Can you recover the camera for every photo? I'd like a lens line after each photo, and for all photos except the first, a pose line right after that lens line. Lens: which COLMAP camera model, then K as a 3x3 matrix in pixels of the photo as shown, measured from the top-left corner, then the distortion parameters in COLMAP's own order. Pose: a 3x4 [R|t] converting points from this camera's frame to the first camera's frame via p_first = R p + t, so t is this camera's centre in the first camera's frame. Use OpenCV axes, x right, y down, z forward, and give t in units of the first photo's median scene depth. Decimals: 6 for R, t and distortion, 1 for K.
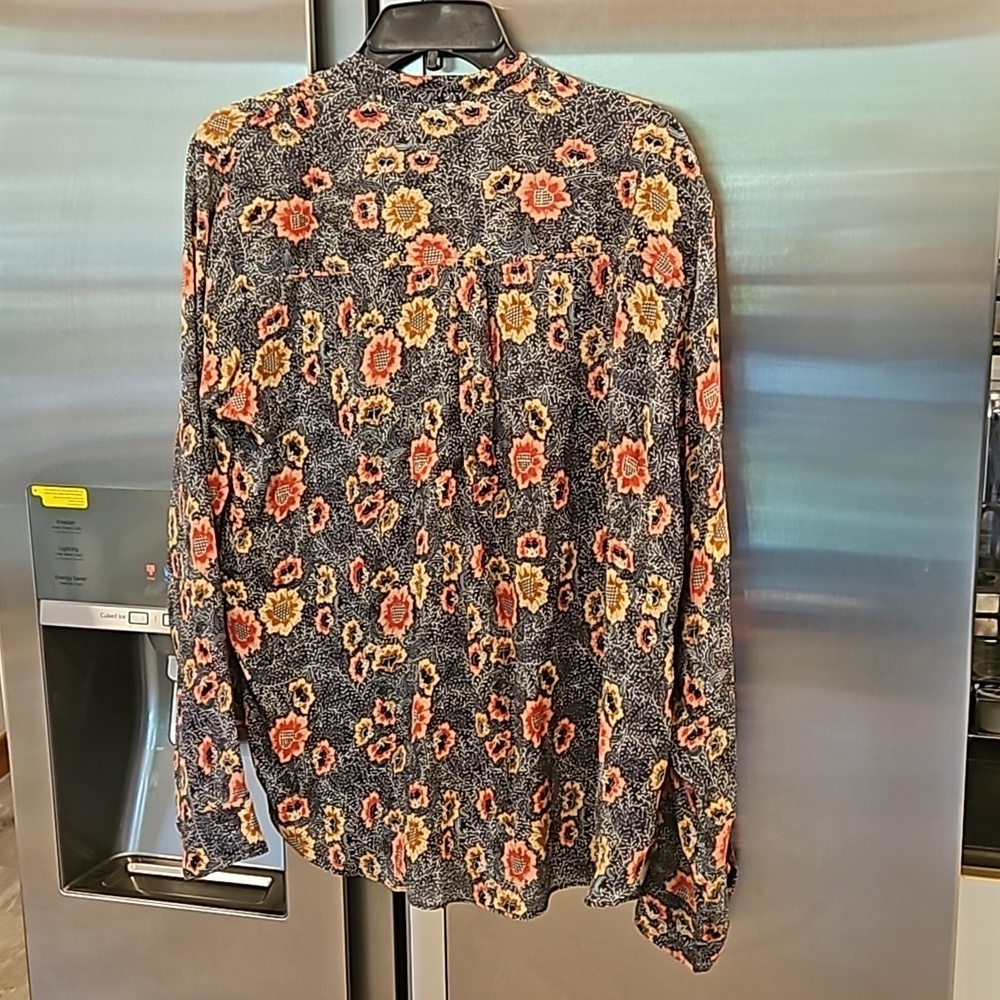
lens RADIAL K [[1358.9, 0, 507.2], [0, 1358.9, 499.4], [0, 0, 1]] dist [0.047059, 0.000000]
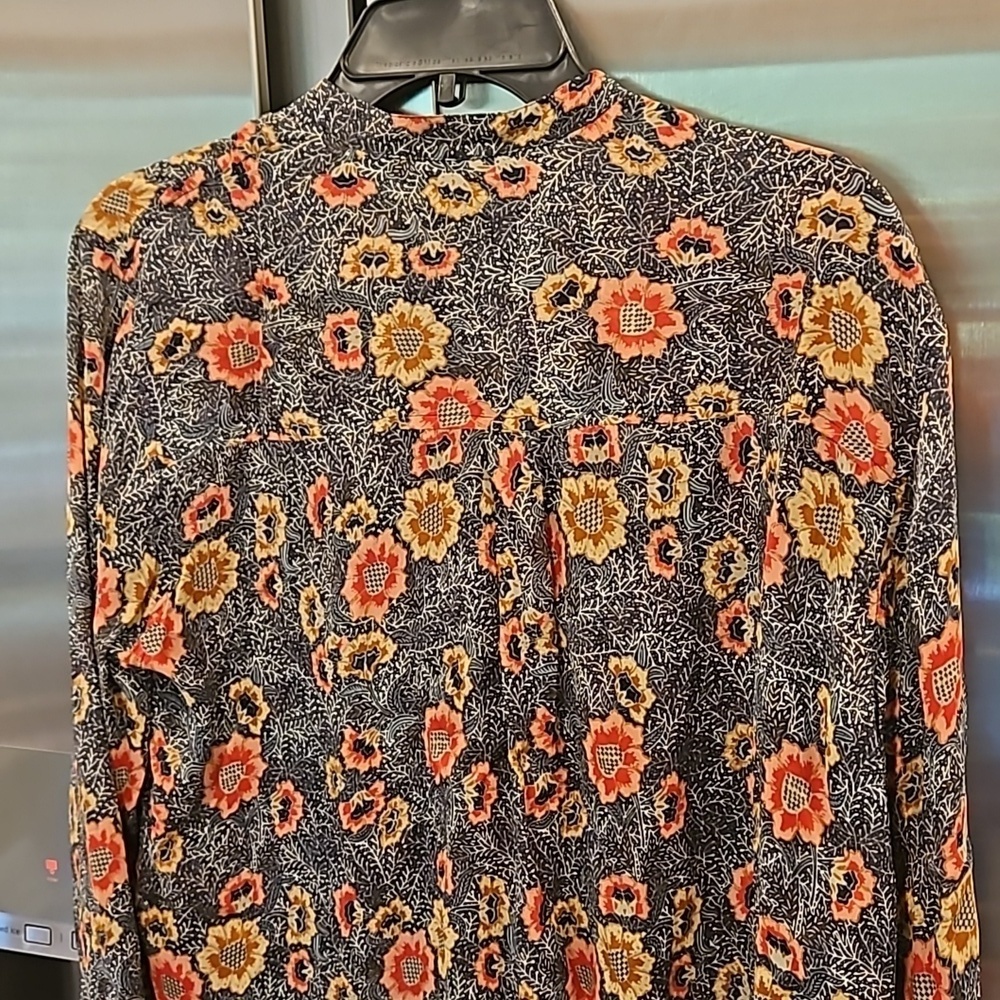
lens RADIAL K [[1358.9, 0, 493.1], [0, 1358.9, 501.8], [0, 0, 1]] dist [0.047059, 0.000000]
pose [[0.995268, -0.007430, -0.096887, 0.020507], [0.006346, 0.999914, -0.011488, -0.132385], [0.096964, 0.010819, 0.995229, 0.404437]]
